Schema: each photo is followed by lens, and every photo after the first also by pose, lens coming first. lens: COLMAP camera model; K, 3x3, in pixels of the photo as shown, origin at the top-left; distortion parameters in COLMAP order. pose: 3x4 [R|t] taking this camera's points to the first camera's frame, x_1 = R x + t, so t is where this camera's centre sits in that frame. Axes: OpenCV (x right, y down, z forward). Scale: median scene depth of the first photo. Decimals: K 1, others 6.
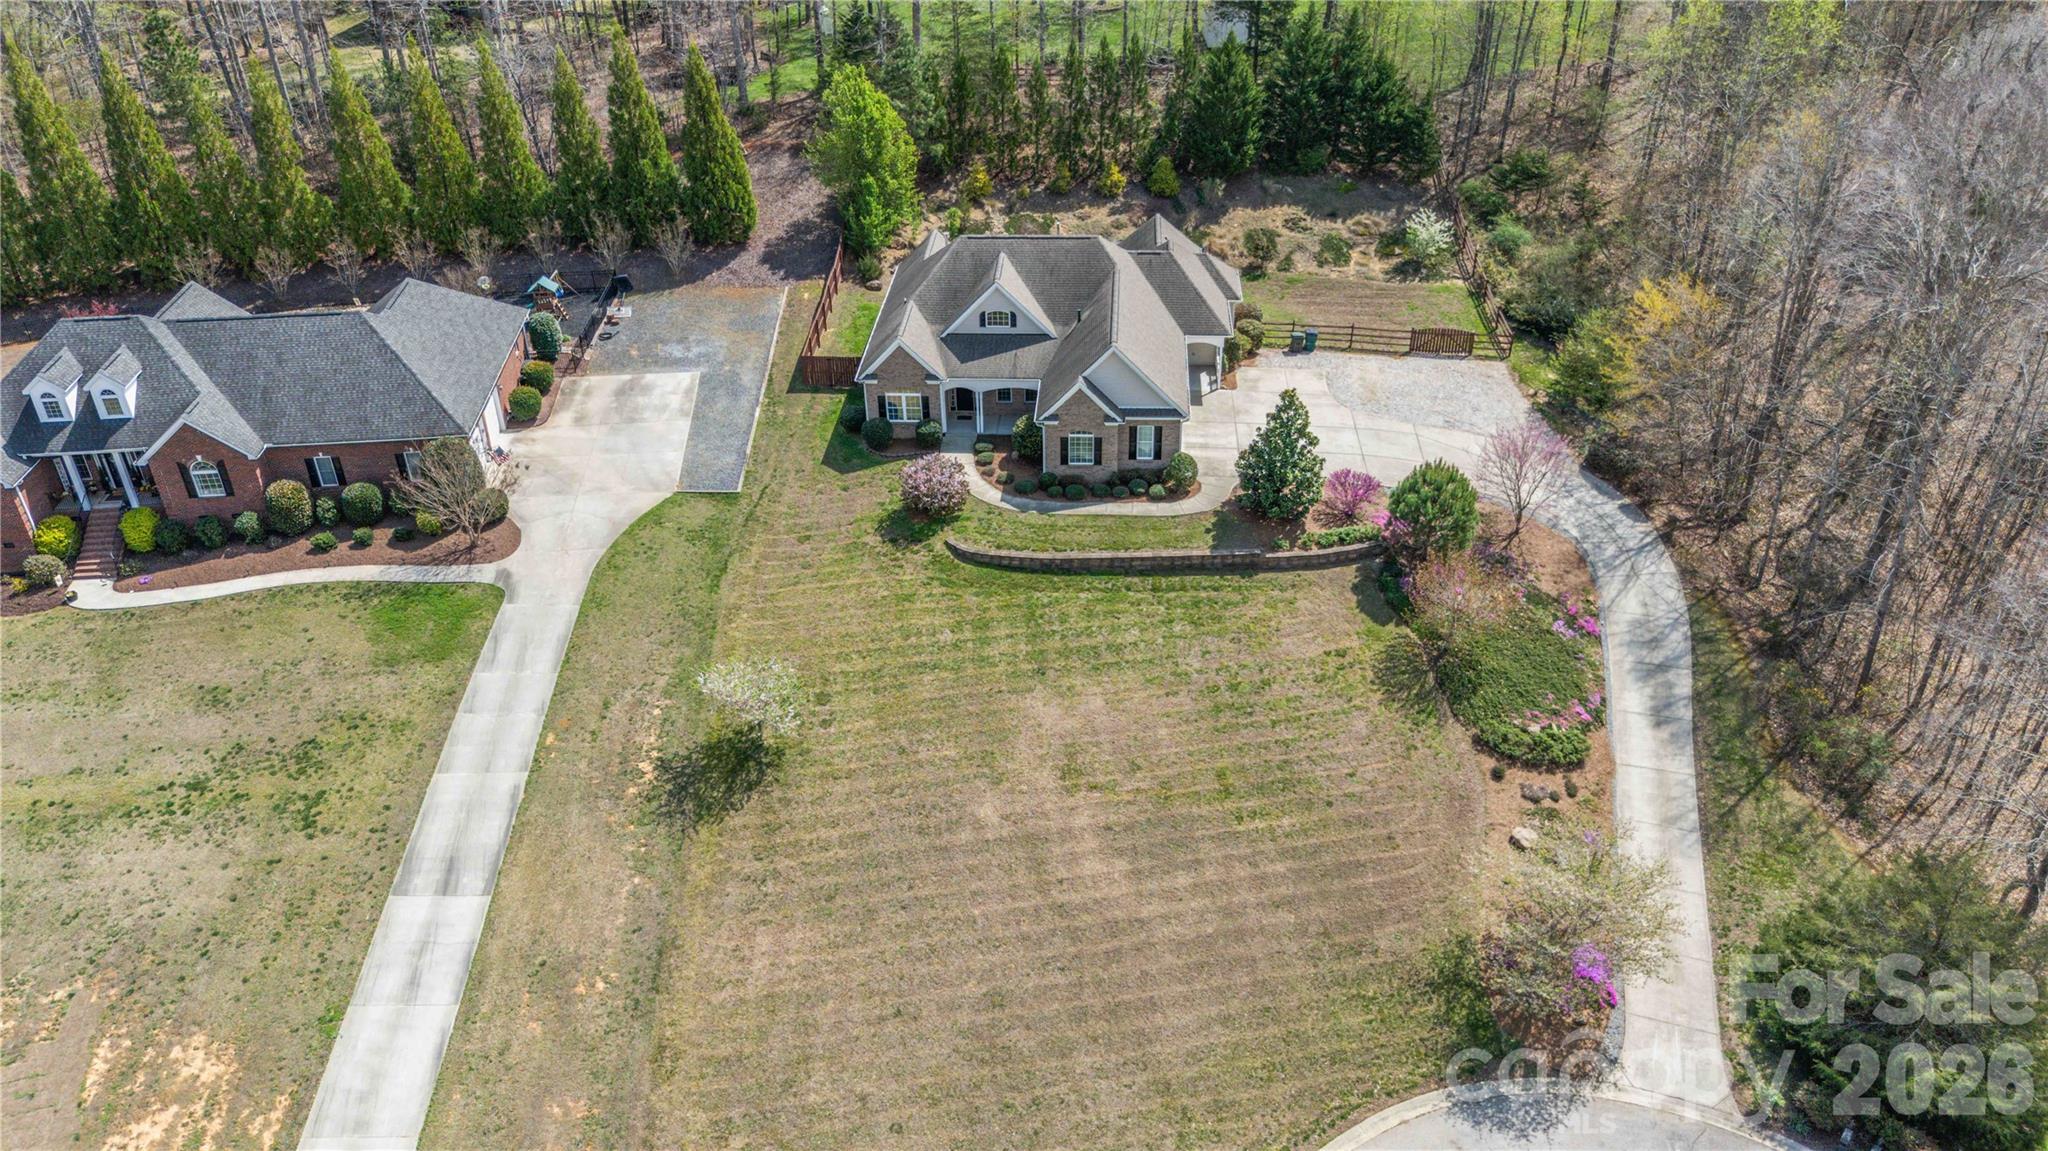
lens RADIAL K [[1510.7, 0, 1019.0], [0, 1510.7, 582.2], [0, 0, 1]] dist [0.073154, -0.075823]
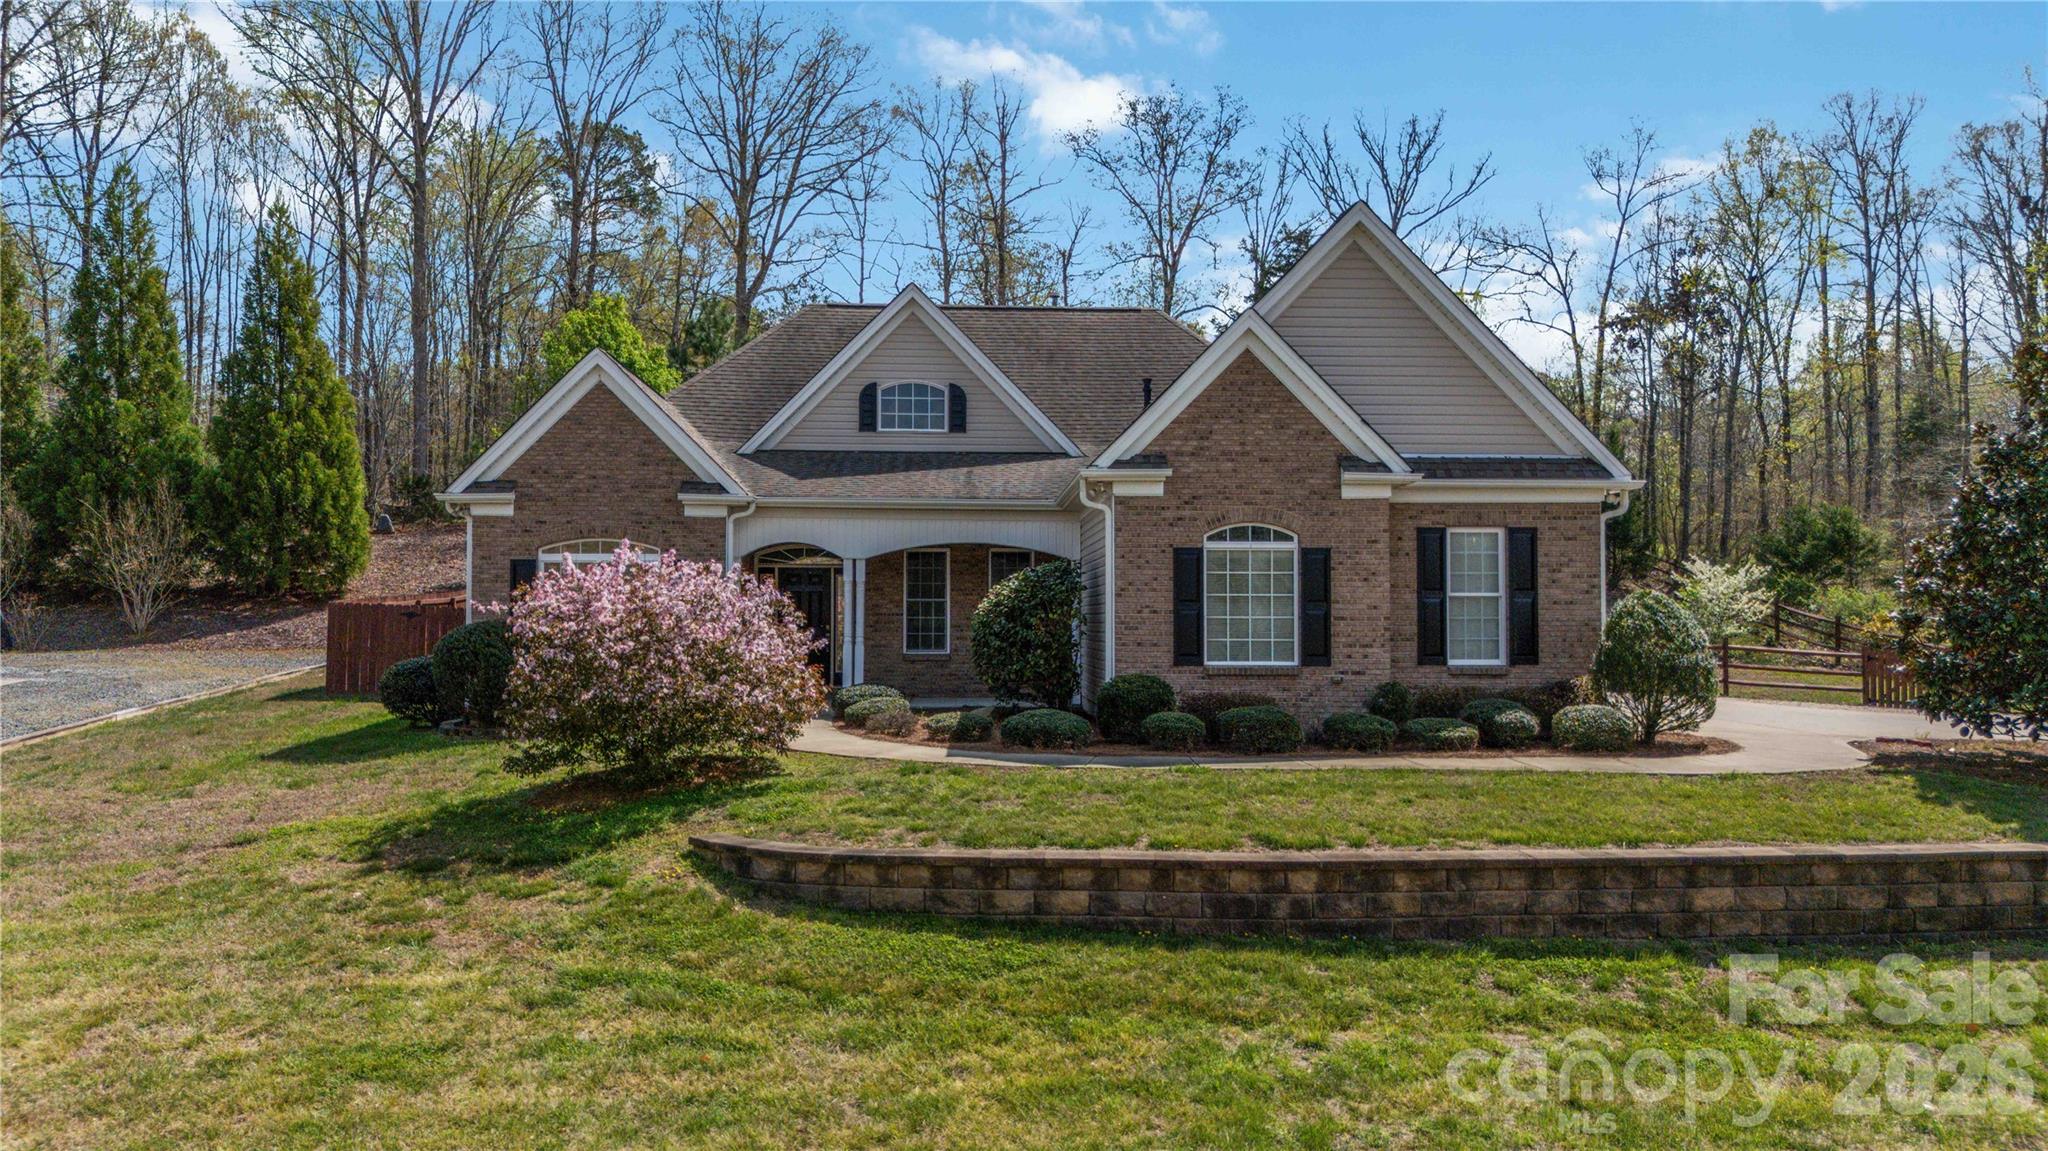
lens RADIAL K [[1510.7, 0, 1025.4], [0, 1510.7, 571.0], [0, 0, 1]] dist [0.073154, -0.075823]
pose [[0.993186, 0.026494, 0.113487, -0.028615], [0.041528, 0.829430, -0.557065, 0.053963], [-0.108888, 0.557982, 0.822678, 0.799260]]
